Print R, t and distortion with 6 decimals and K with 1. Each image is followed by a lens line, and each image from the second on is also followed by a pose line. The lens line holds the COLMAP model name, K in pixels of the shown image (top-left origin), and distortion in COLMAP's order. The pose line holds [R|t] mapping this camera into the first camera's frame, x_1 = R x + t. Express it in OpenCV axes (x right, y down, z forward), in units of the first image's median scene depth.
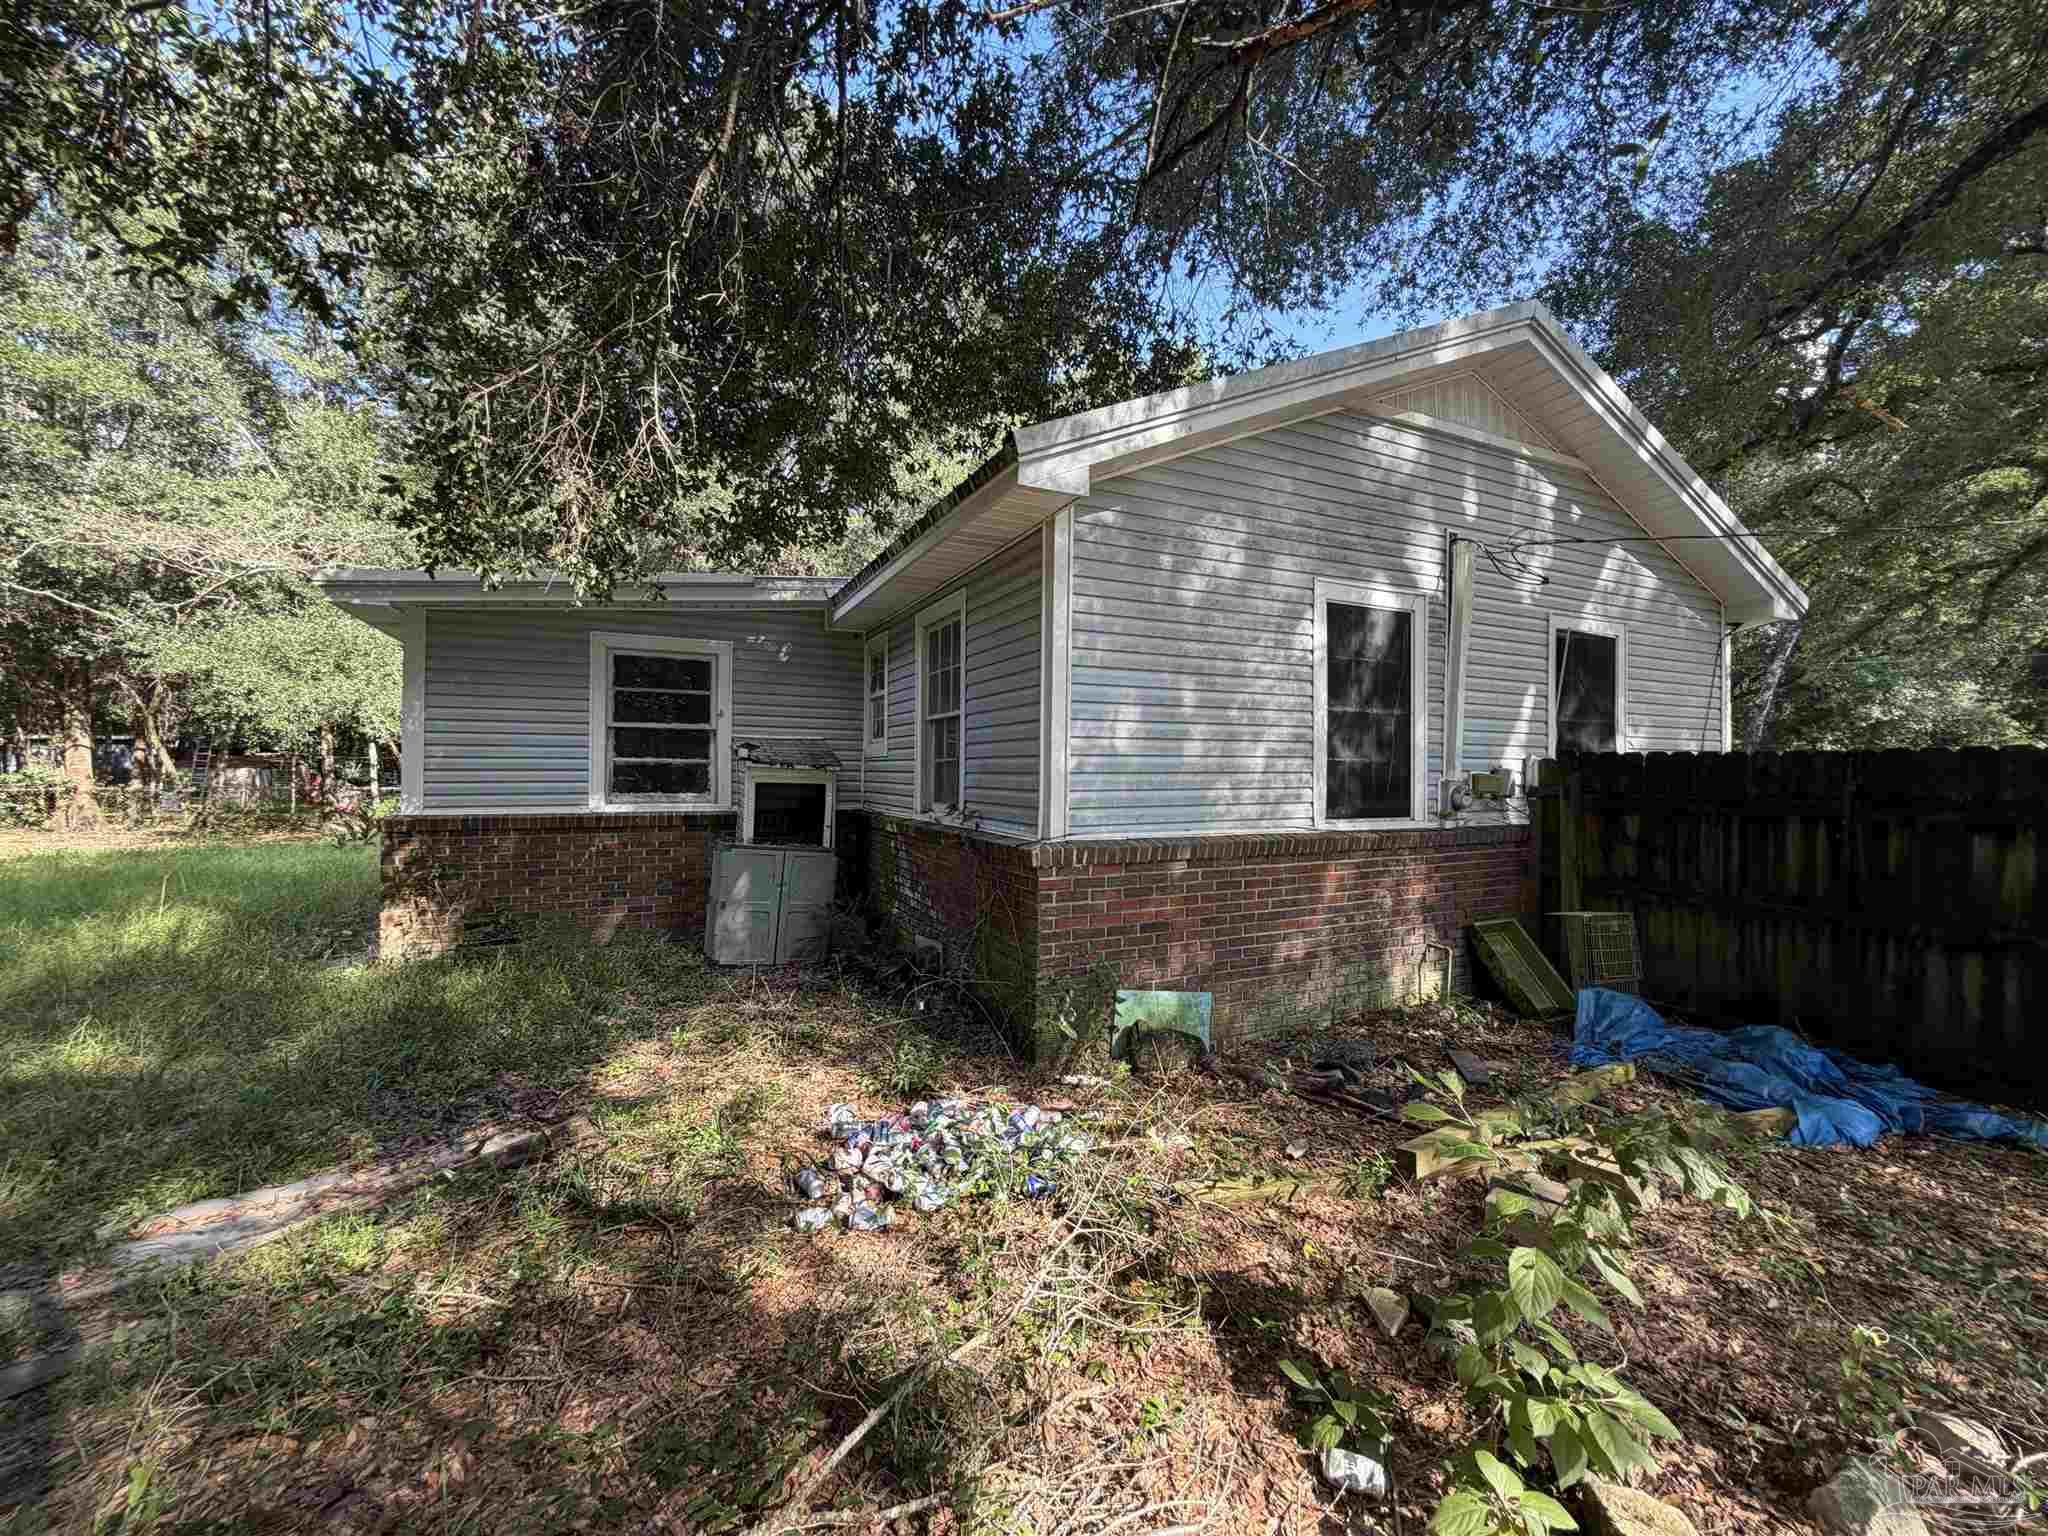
lens RADIAL K [[818.4, 0, 1031.9], [0, 818.4, 765.3], [0, 0, 1]] dist [0.000339, -0.000040]
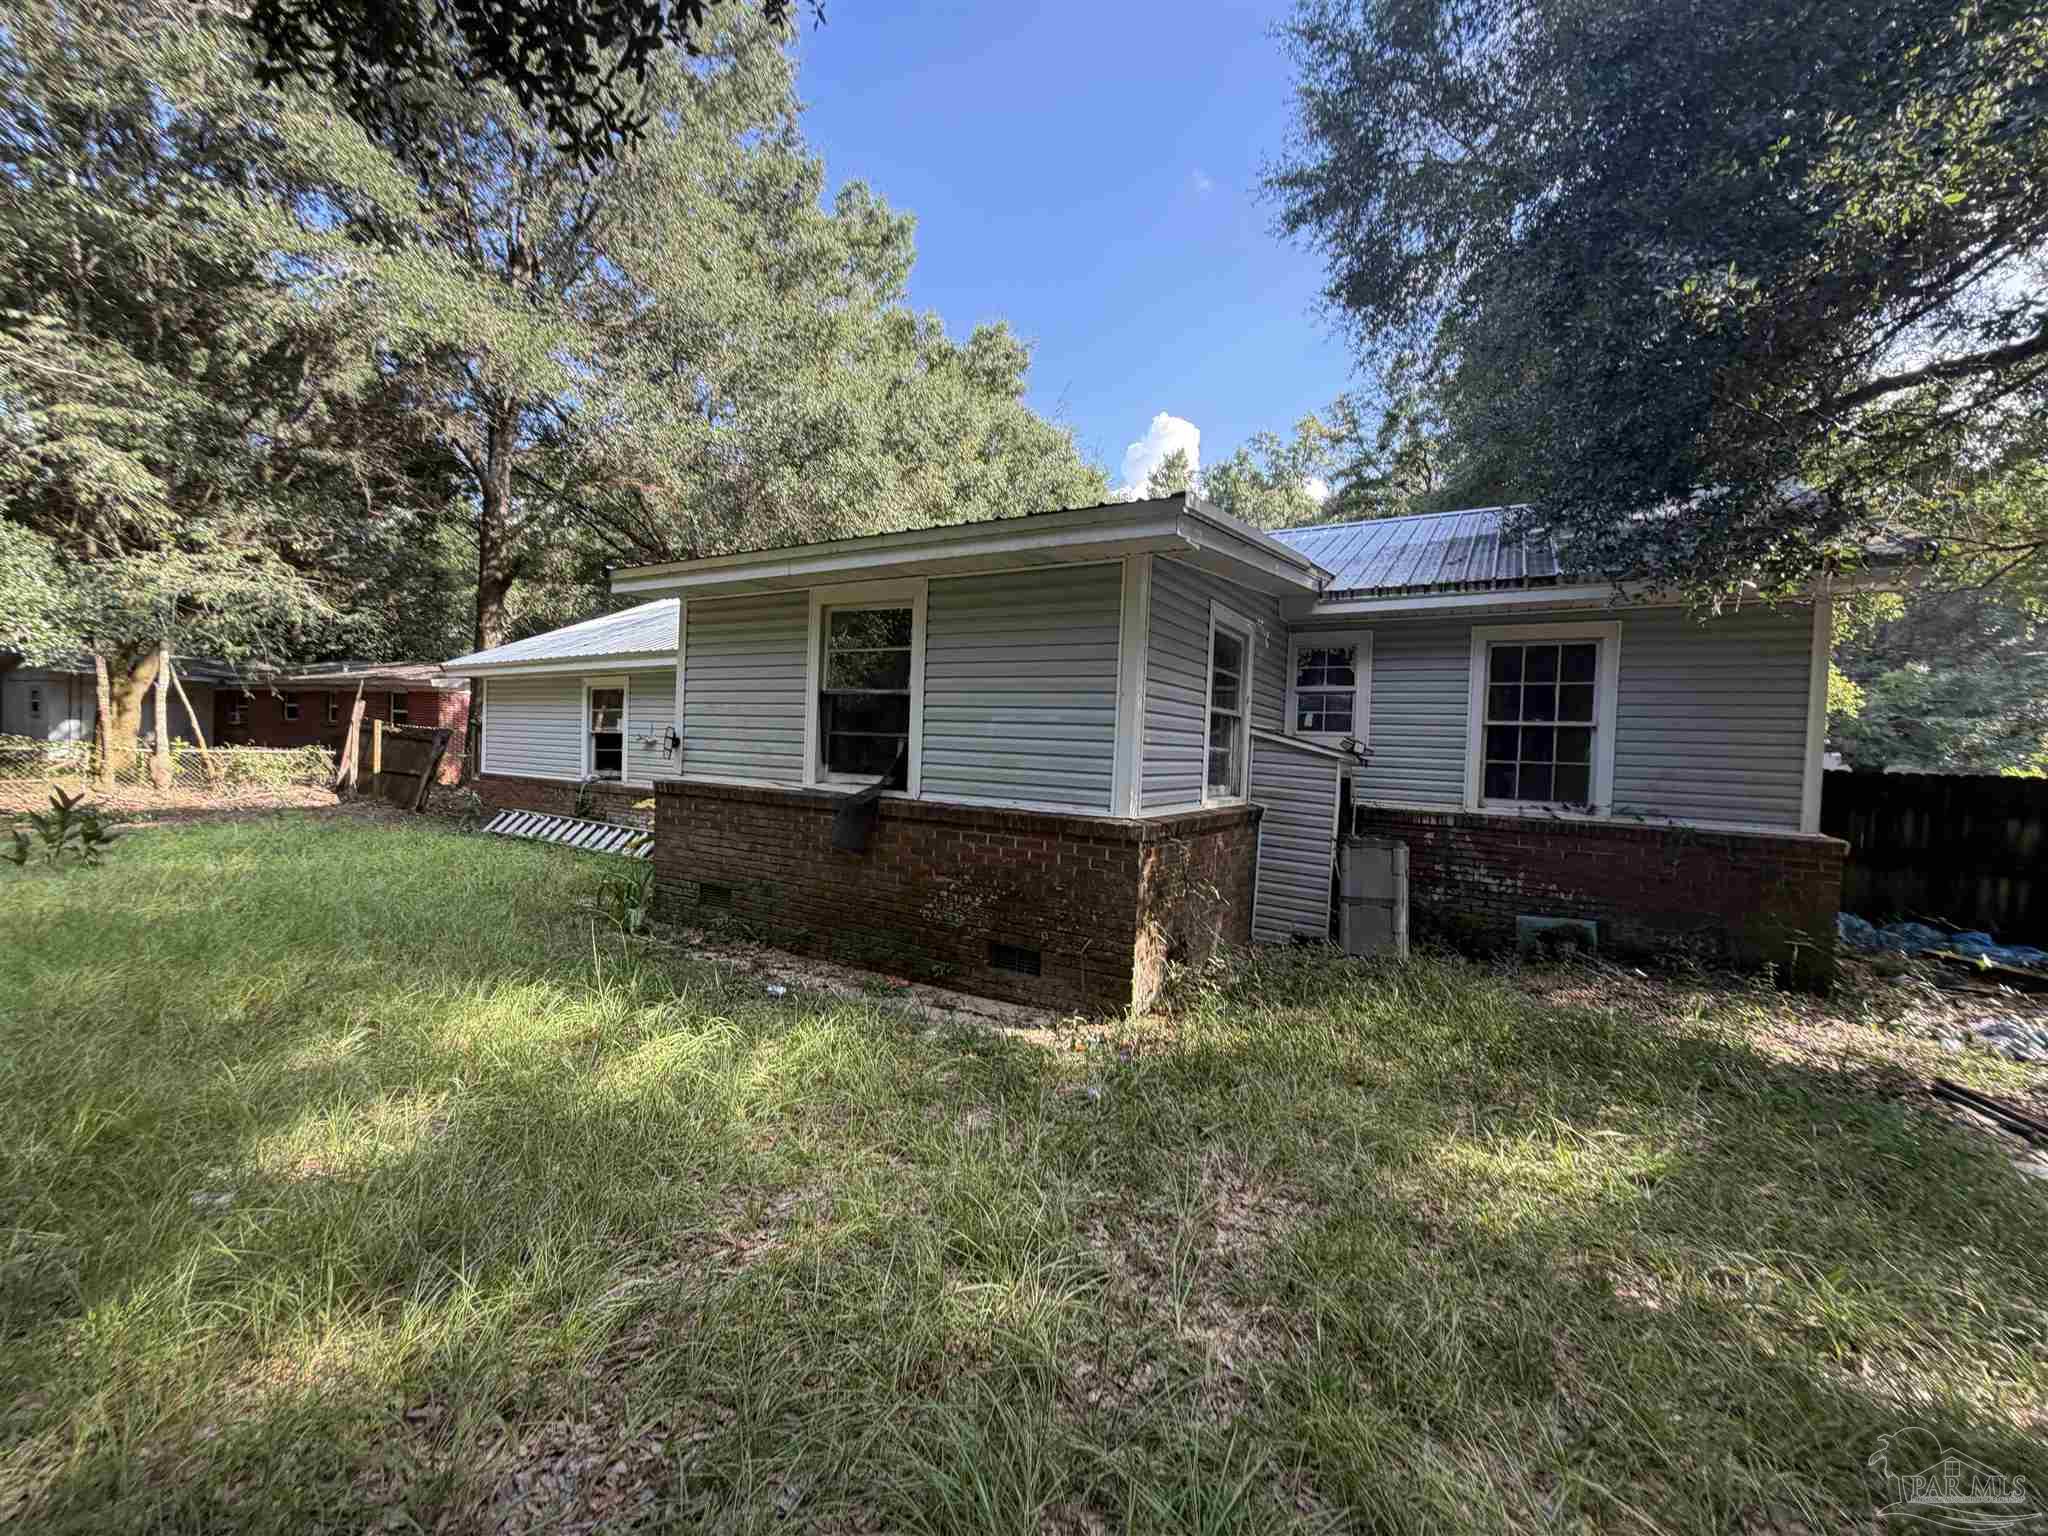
lens RADIAL K [[818.4, 0, 1031.9], [0, 818.4, 765.3], [0, 0, 1]] dist [0.000339, -0.000040]
pose [[0.830752, 0.021507, 0.556227, -1.368765], [-0.038538, 0.999078, 0.018928, 0.002743], [-0.555307, -0.037161, 0.830815, 0.455841]]
